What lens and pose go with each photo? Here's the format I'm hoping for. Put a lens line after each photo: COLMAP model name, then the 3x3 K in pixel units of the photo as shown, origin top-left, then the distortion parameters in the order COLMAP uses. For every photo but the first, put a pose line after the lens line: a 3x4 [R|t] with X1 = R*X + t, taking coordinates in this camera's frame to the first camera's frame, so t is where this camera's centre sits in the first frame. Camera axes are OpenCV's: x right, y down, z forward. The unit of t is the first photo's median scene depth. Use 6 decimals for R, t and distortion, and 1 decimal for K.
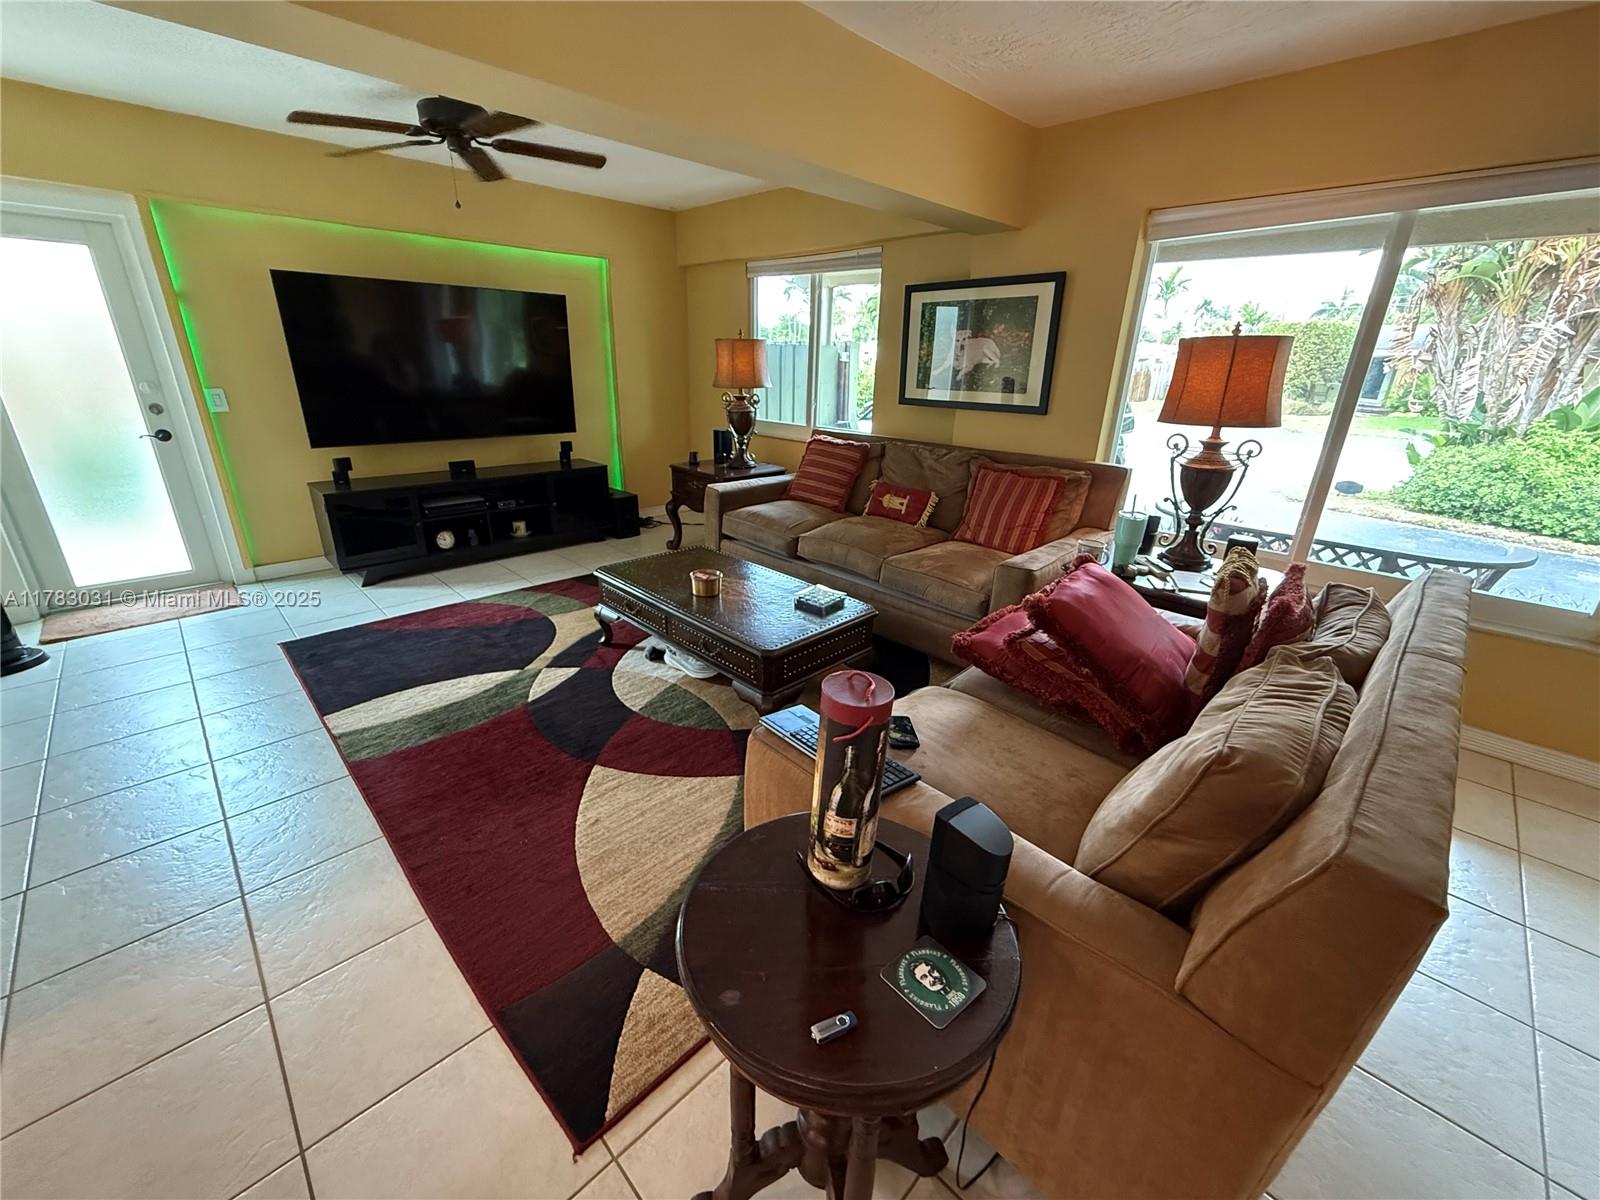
lens RADIAL K [[637.4, 0, 800.0], [0, 637.4, 600.0], [0, 0, 1]] dist [-0.000489, 0.000098]
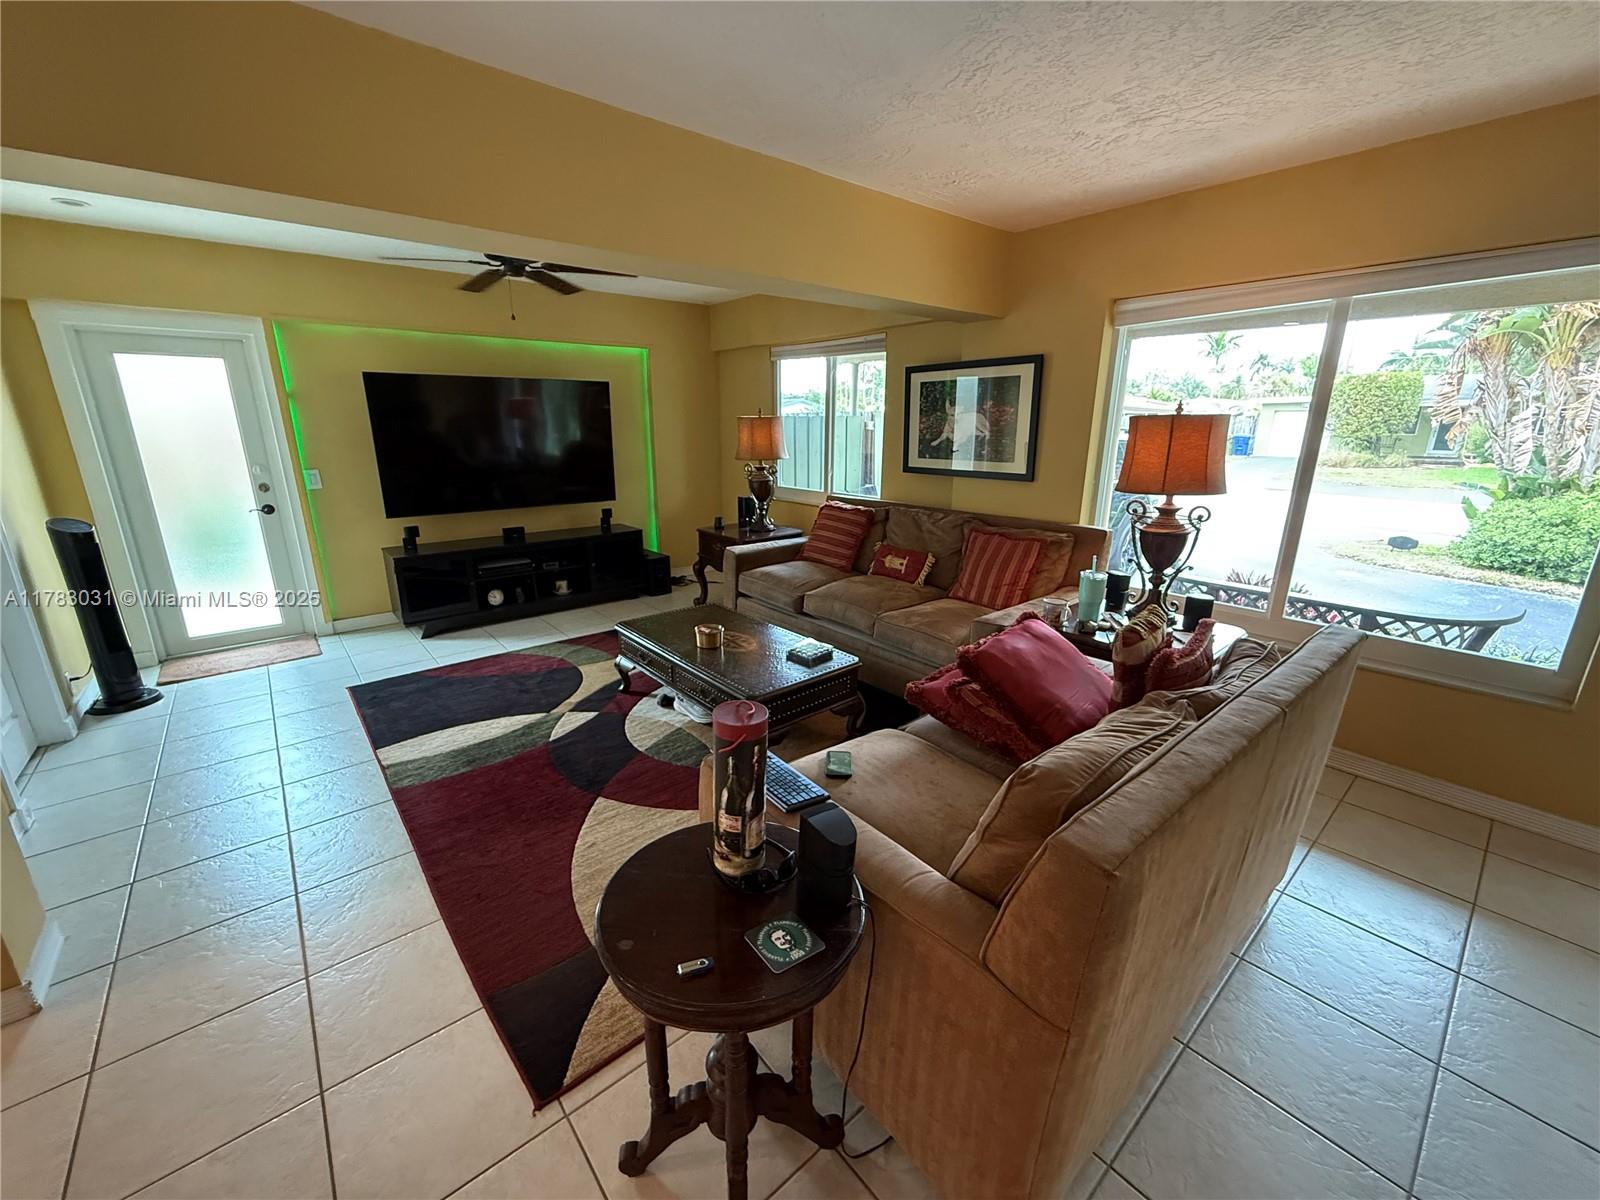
lens RADIAL K [[637.4, 0, 800.0], [0, 637.4, 600.0], [0, 0, 1]] dist [-0.000489, 0.000098]
pose [[0.996605, 0.000278, -0.082330, 0.084442], [-0.007561, 0.996077, -0.088168, 0.005875], [0.081983, 0.088491, 0.992697, -0.081269]]
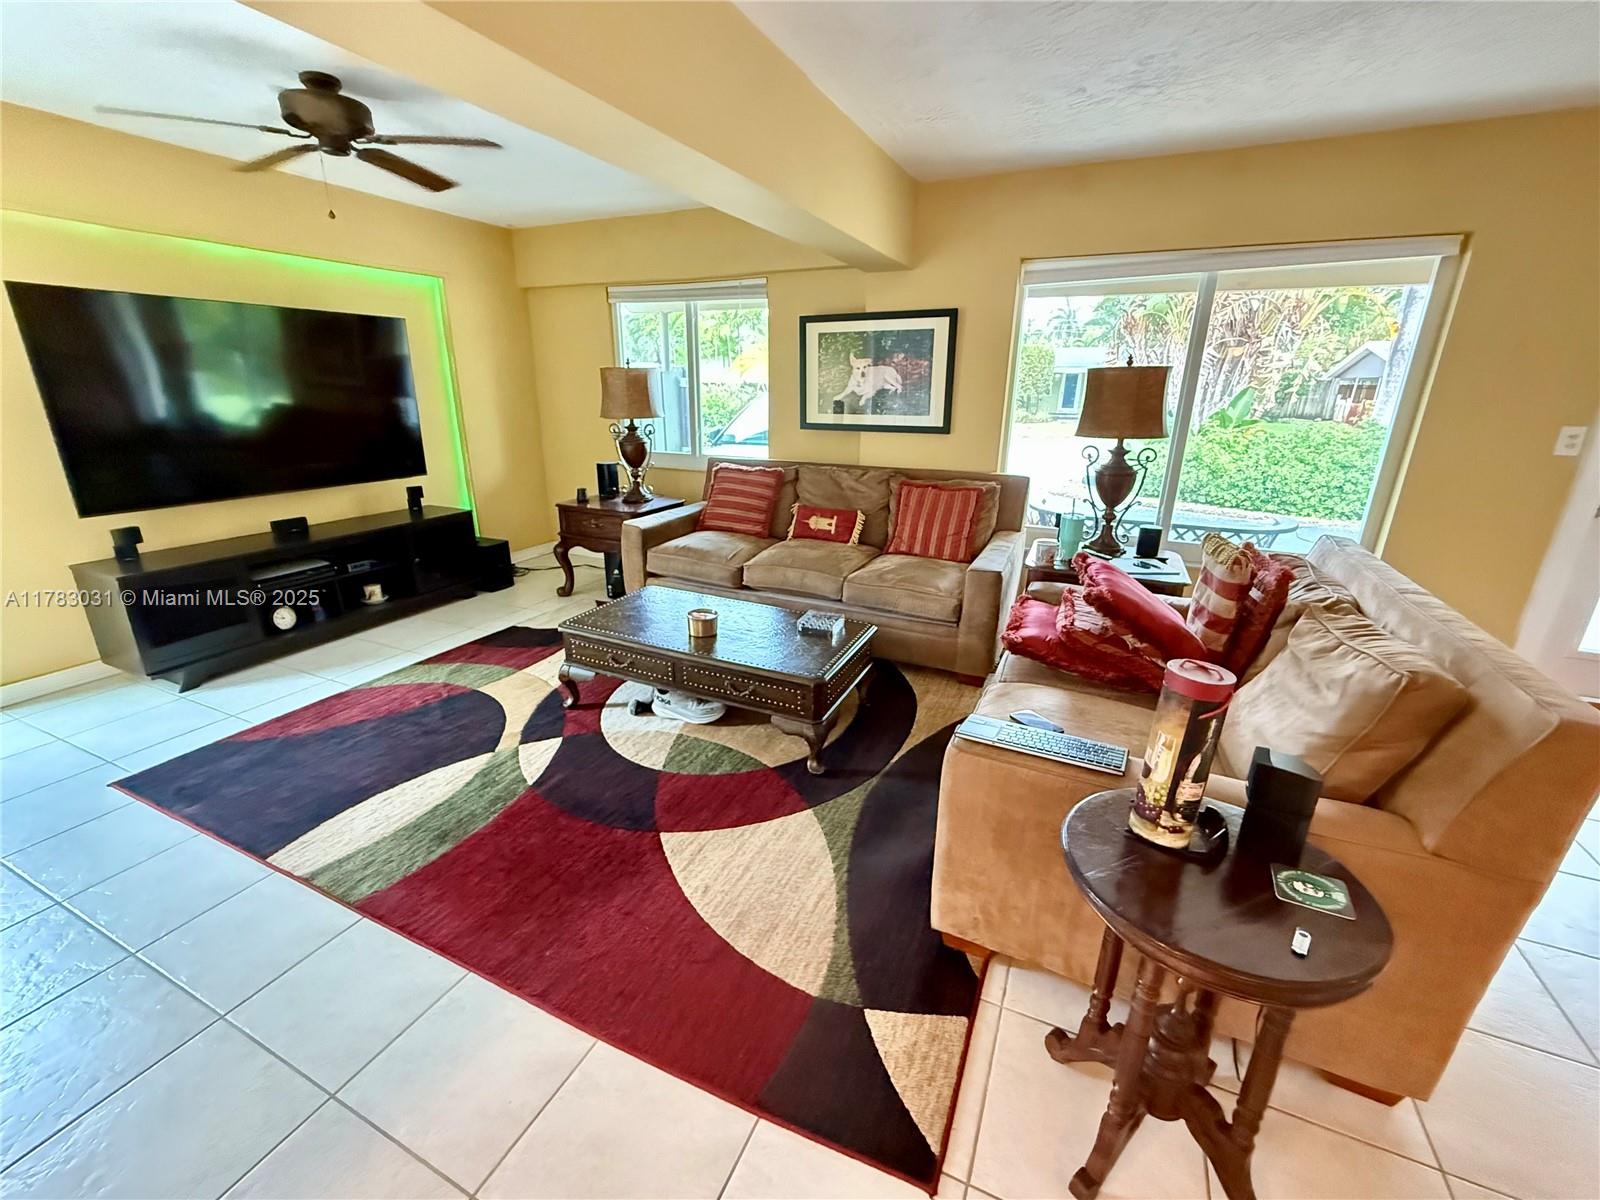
lens RADIAL K [[656.1, 0, 801.8], [0, 656.1, 598.9], [0, 0, 1]] dist [0.000553, -0.000004]
pose [[0.938190, -0.122409, 0.323751, -0.265000], [0.135040, 0.990699, -0.016750, -0.020946], [-0.318690, 0.059434, 0.945994, 0.015717]]
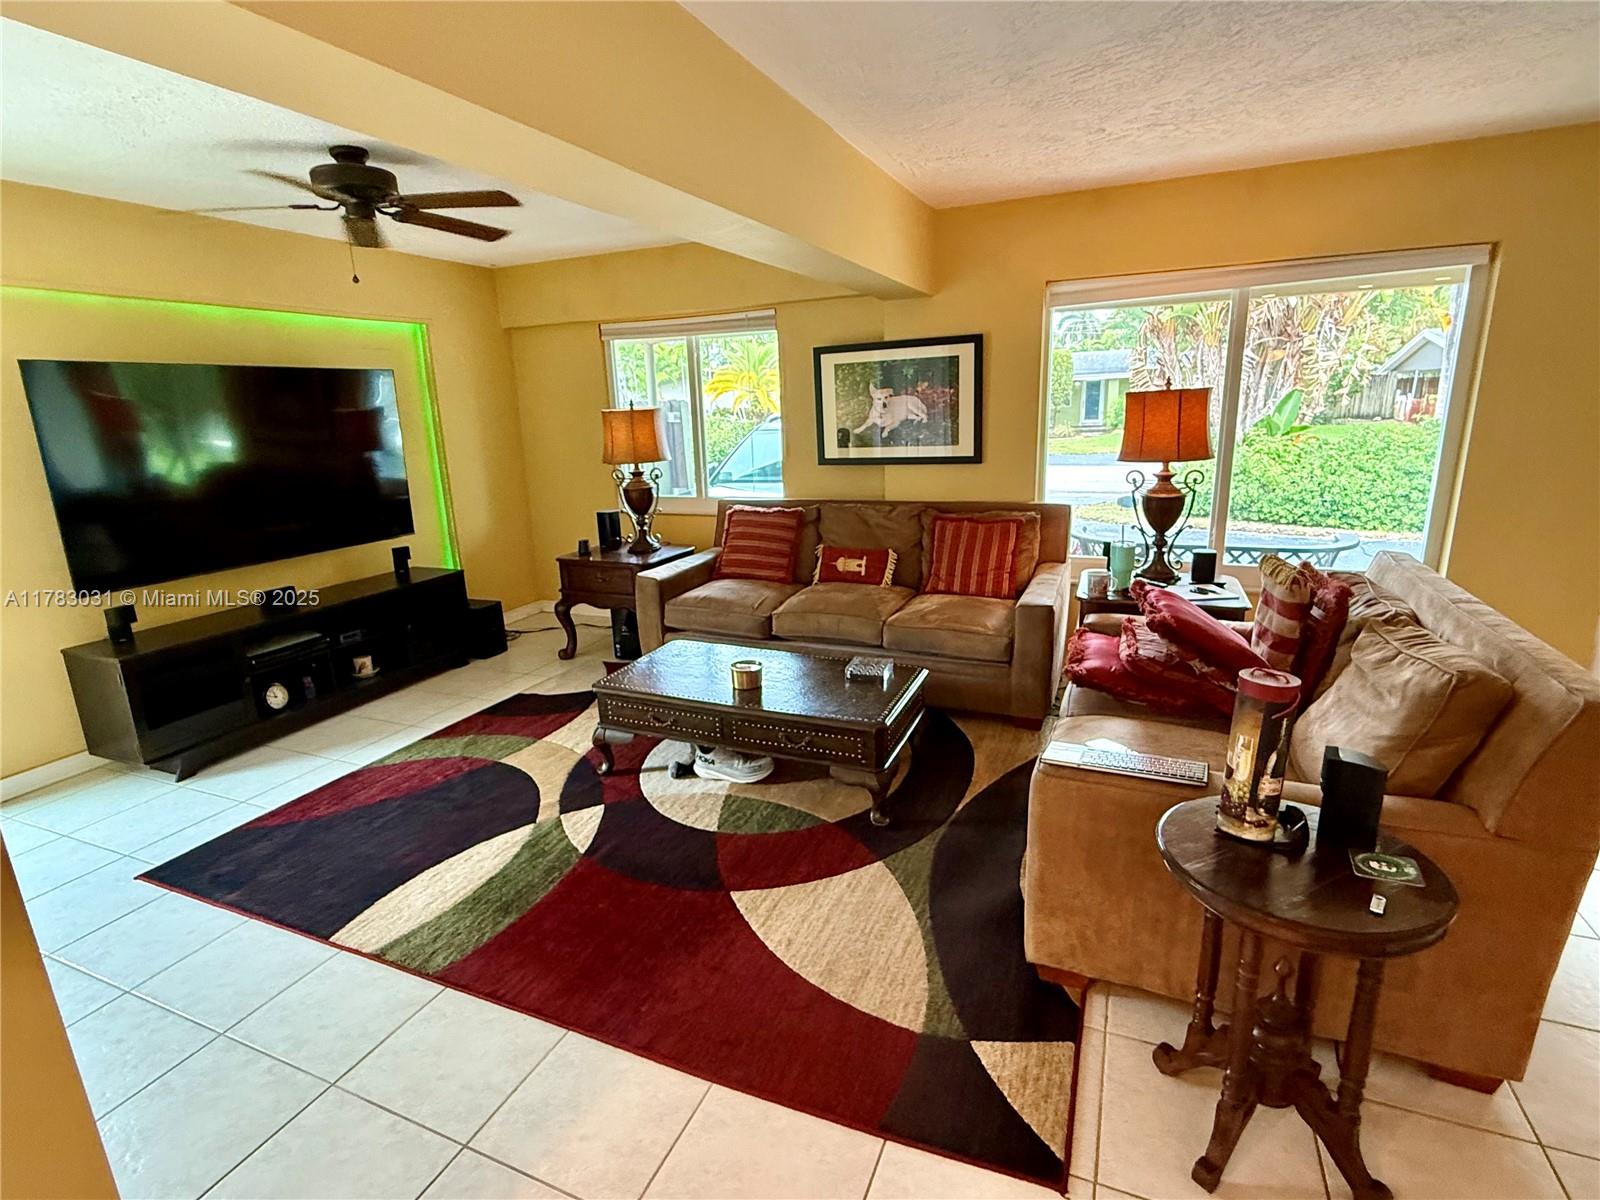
lens RADIAL K [[781.0, 0, 800.0], [0, 781.0, 600.0], [0, 0, 1]] dist [-0.000278, 0.001079]
pose [[0.927268, -0.146302, 0.344629, -0.366006], [0.186168, 0.978801, -0.085387, -0.017738], [-0.324831, 0.143336, 0.934848, -0.066662]]
